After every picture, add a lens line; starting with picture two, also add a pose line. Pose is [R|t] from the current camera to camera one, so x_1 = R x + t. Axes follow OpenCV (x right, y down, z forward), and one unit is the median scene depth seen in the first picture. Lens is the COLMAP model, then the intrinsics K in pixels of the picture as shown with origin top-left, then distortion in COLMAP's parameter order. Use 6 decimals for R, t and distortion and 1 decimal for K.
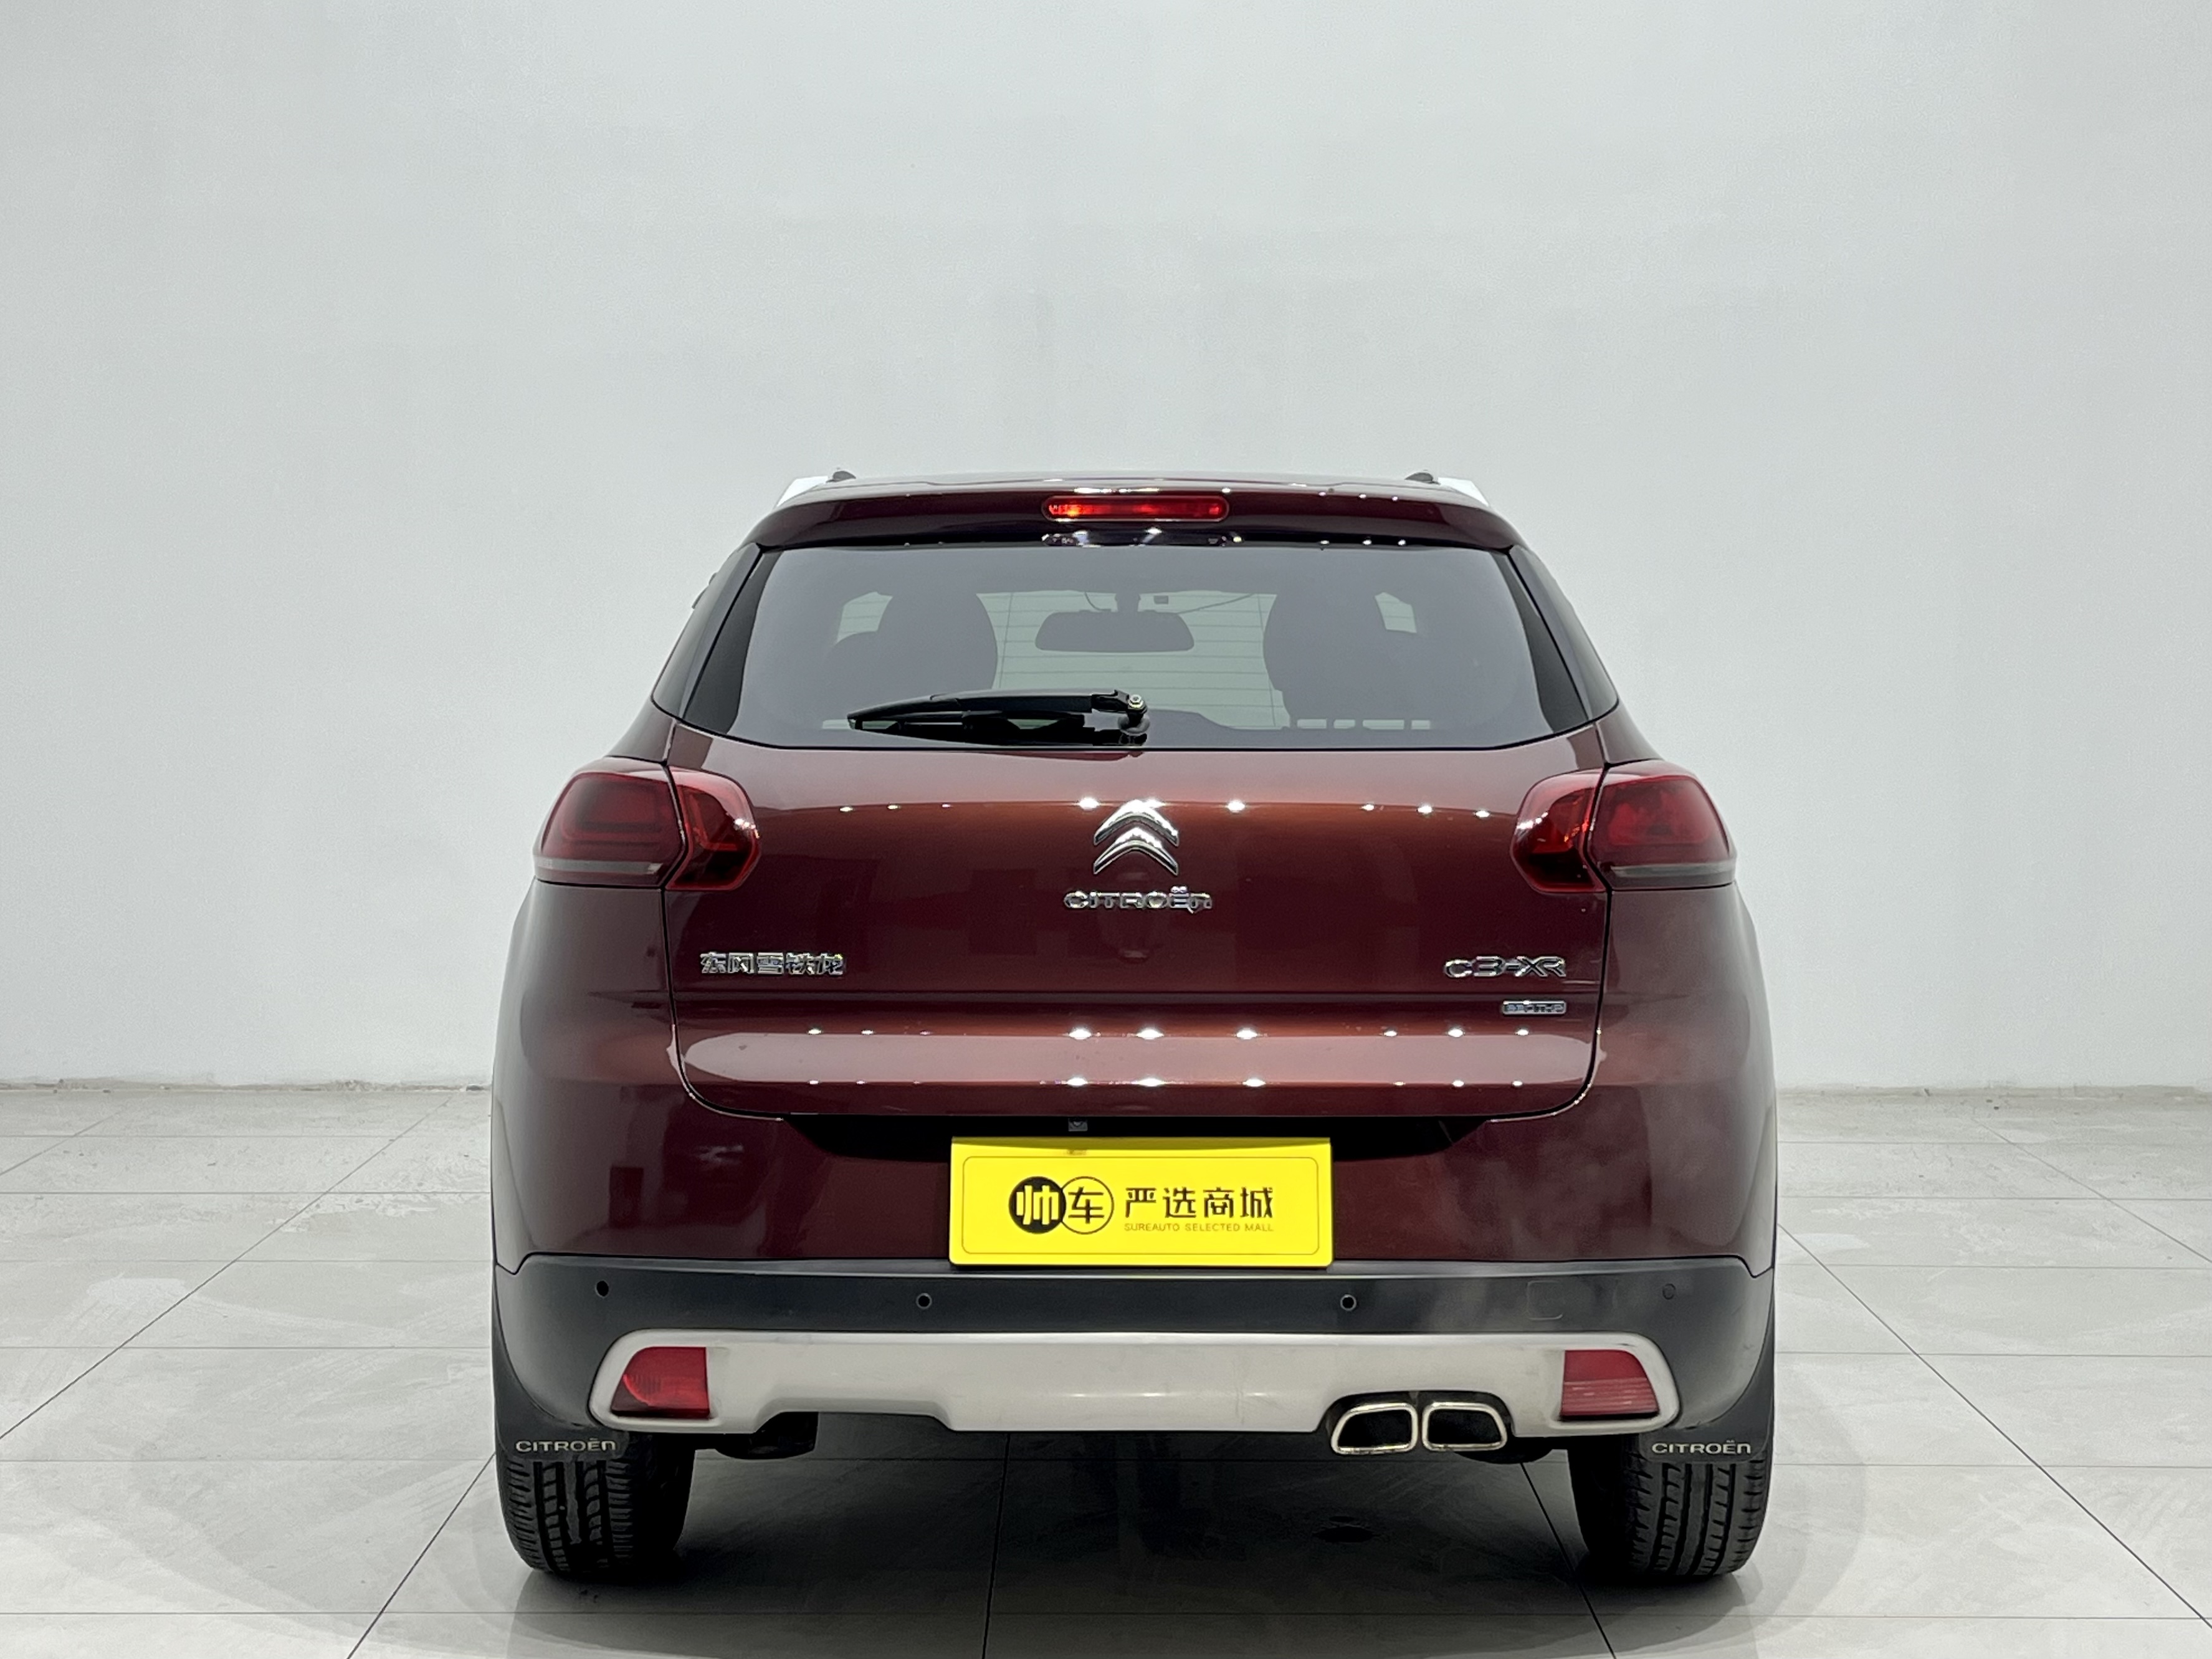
lens RADIAL K [[3365.9, 0, 1105.3], [0, 3365.9, 820.5], [0, 0, 1]] dist [0.086074, 0.000000]
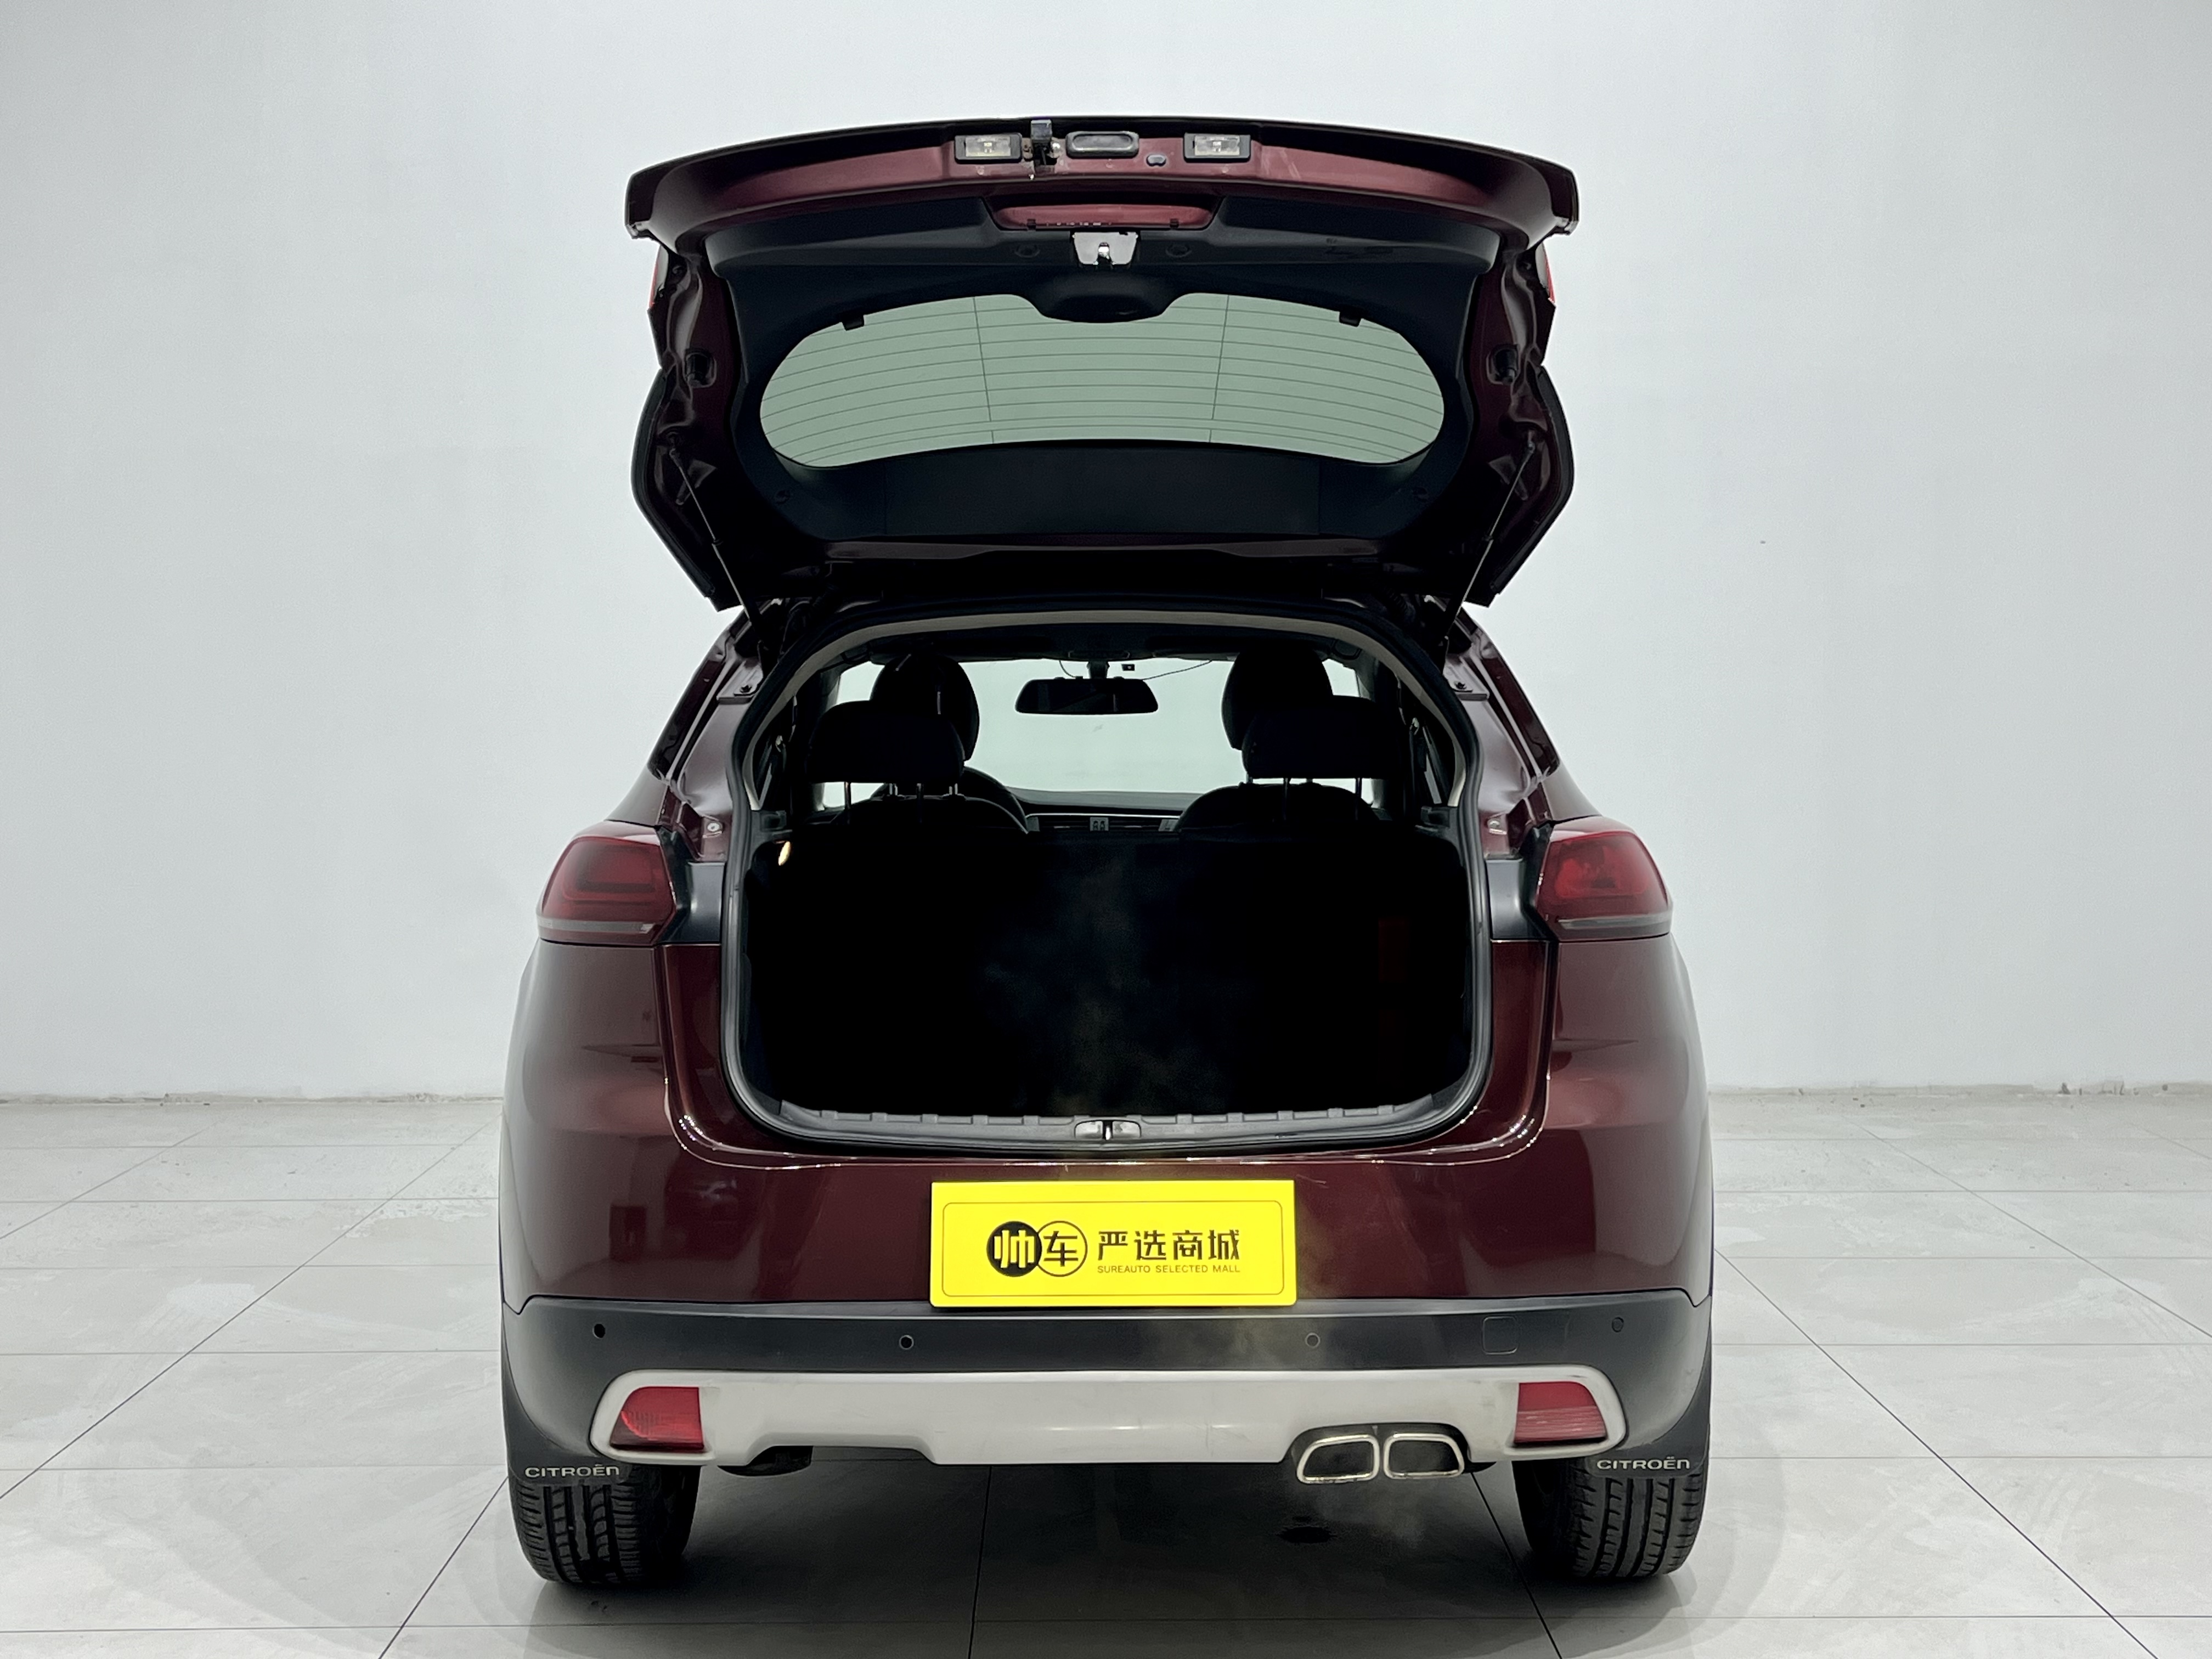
lens RADIAL K [[2769.1, 0, 1089.8], [0, 2769.1, 875.8], [0, 0, 1]] dist [0.063443, 0.000000]
pose [[0.999967, -0.007732, 0.002303, 0.001753], [0.007707, 0.999913, 0.010666, -0.008541], [-0.002386, -0.010648, 0.999940, 0.112234]]
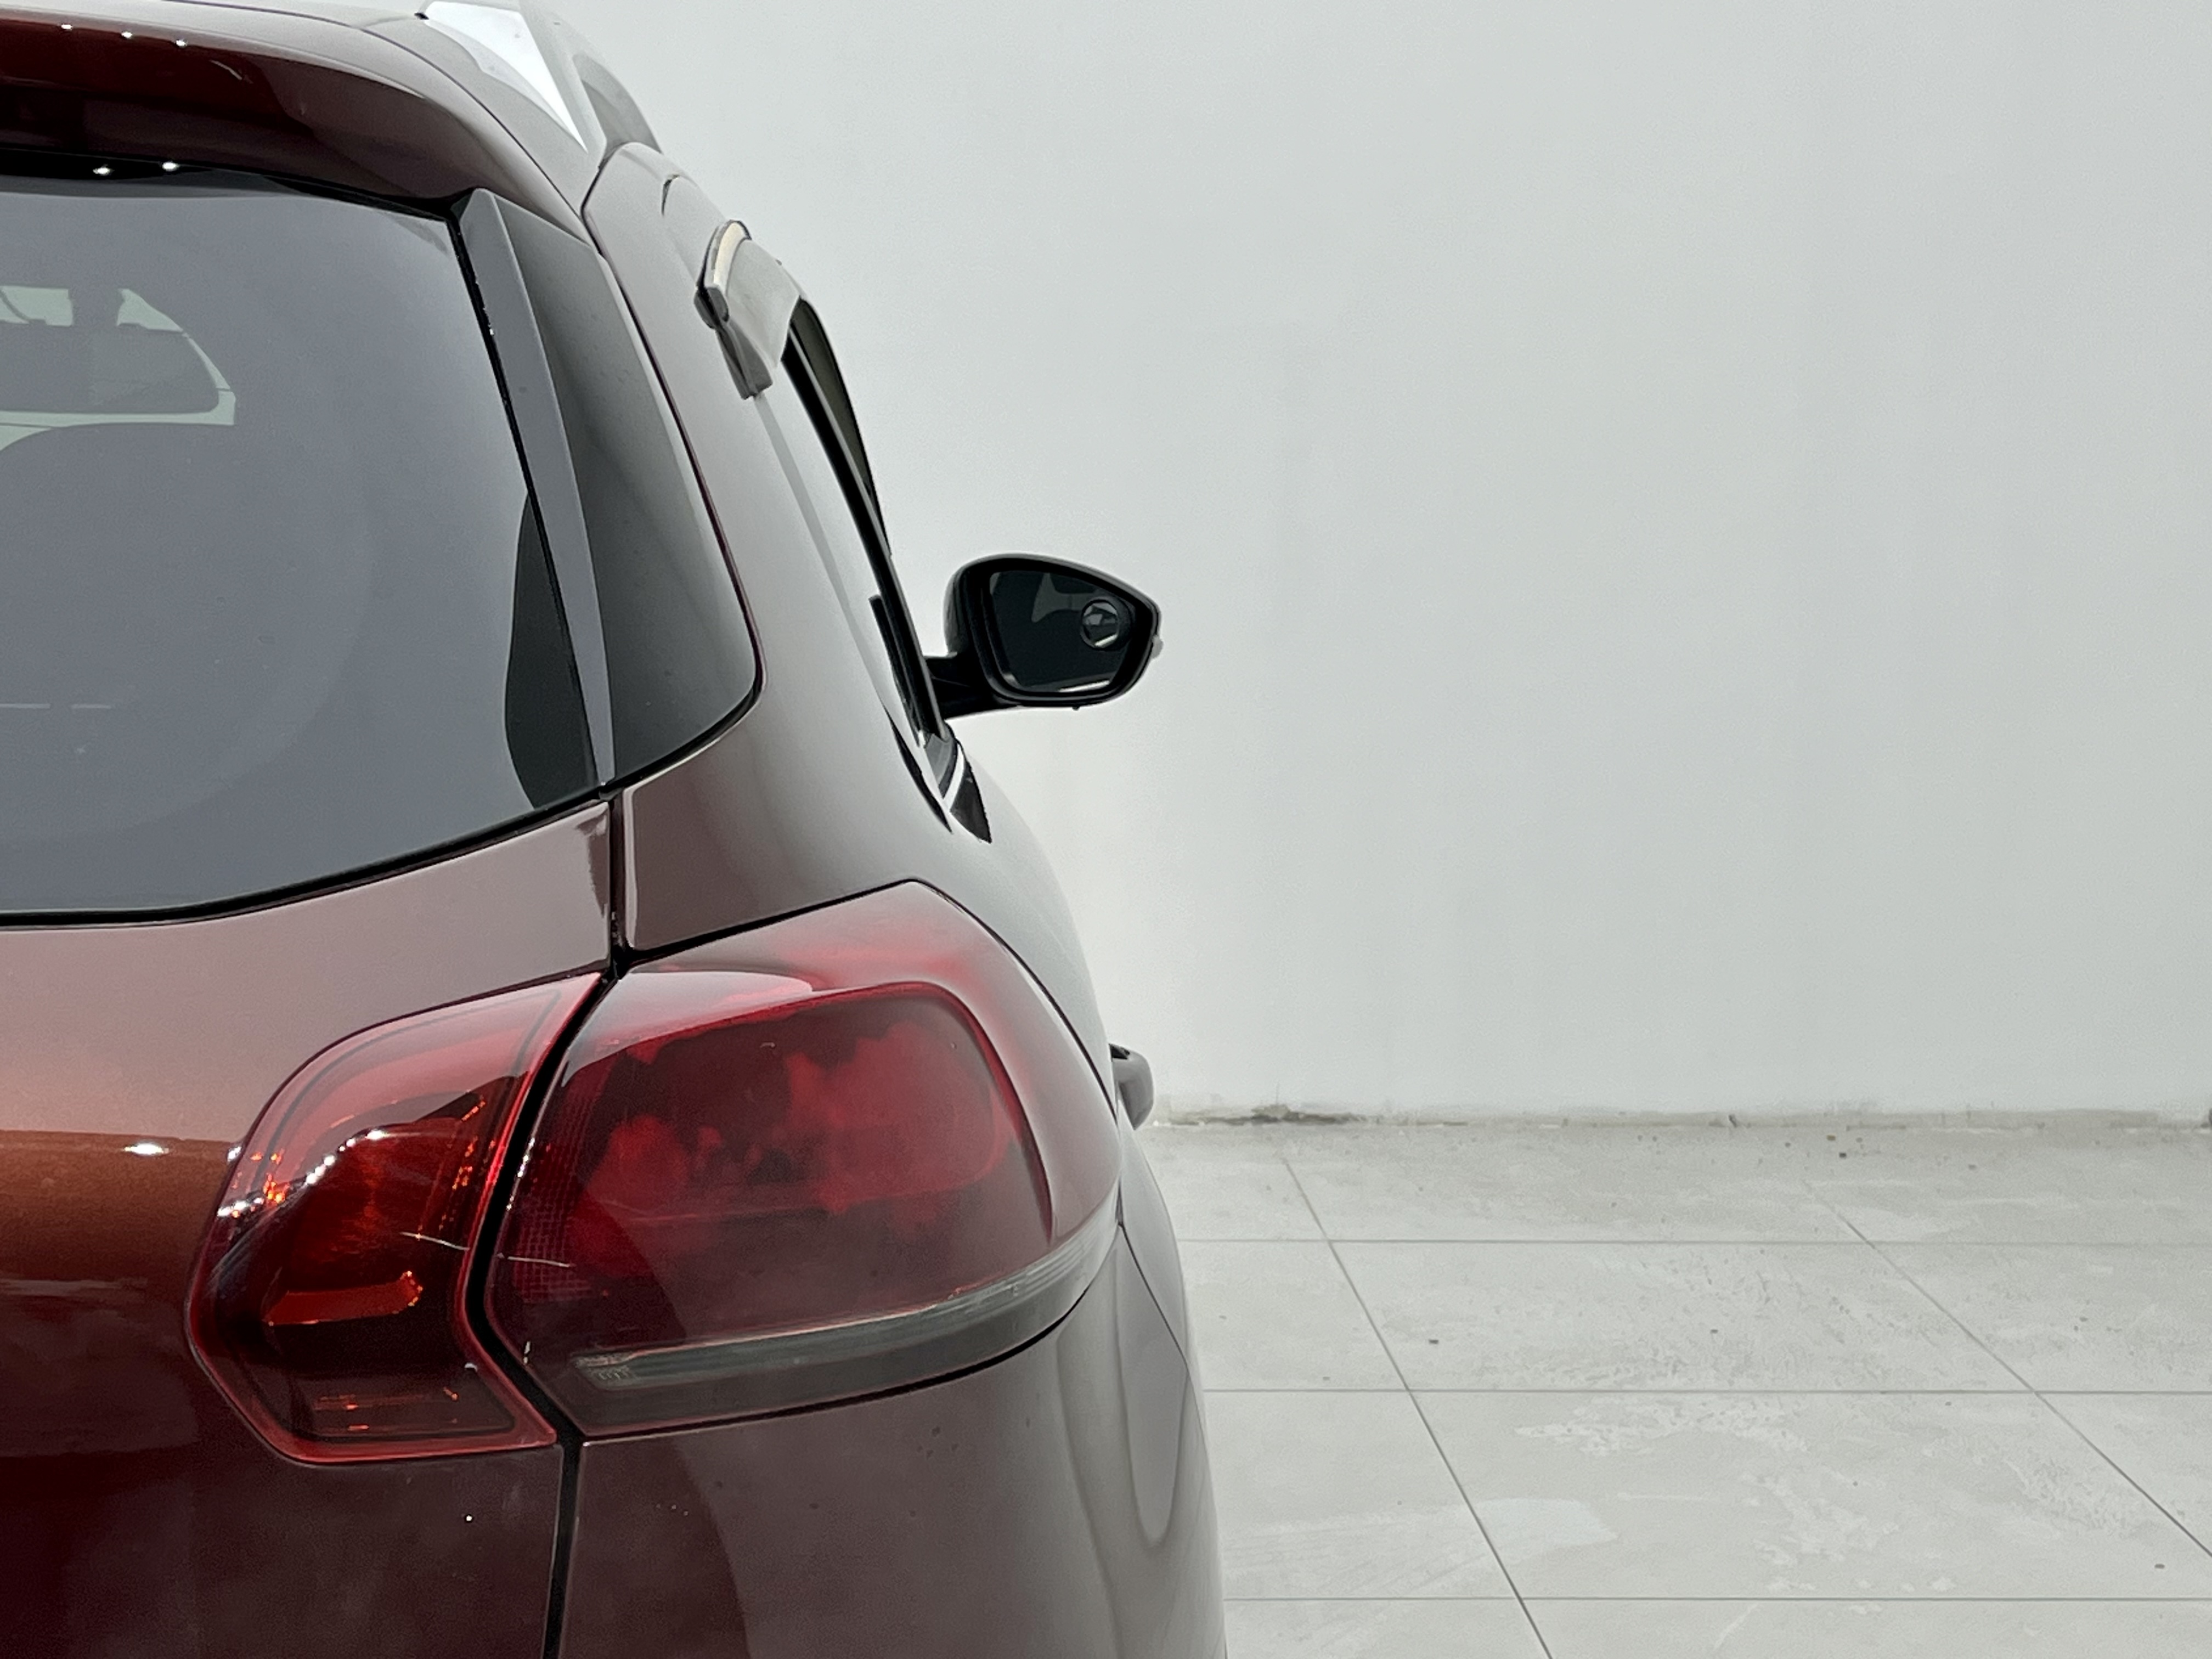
lens RADIAL K [[3987.8, 0, 1098.9], [0, 3987.8, 841.0], [0, 0, 1]] dist [0.075127, 0.000000]
pose [[0.997103, 0.005246, 0.075880, 0.135003], [-0.011056, 0.997020, 0.076344, -0.043997], [-0.075254, -0.076962, 0.994190, 0.540211]]
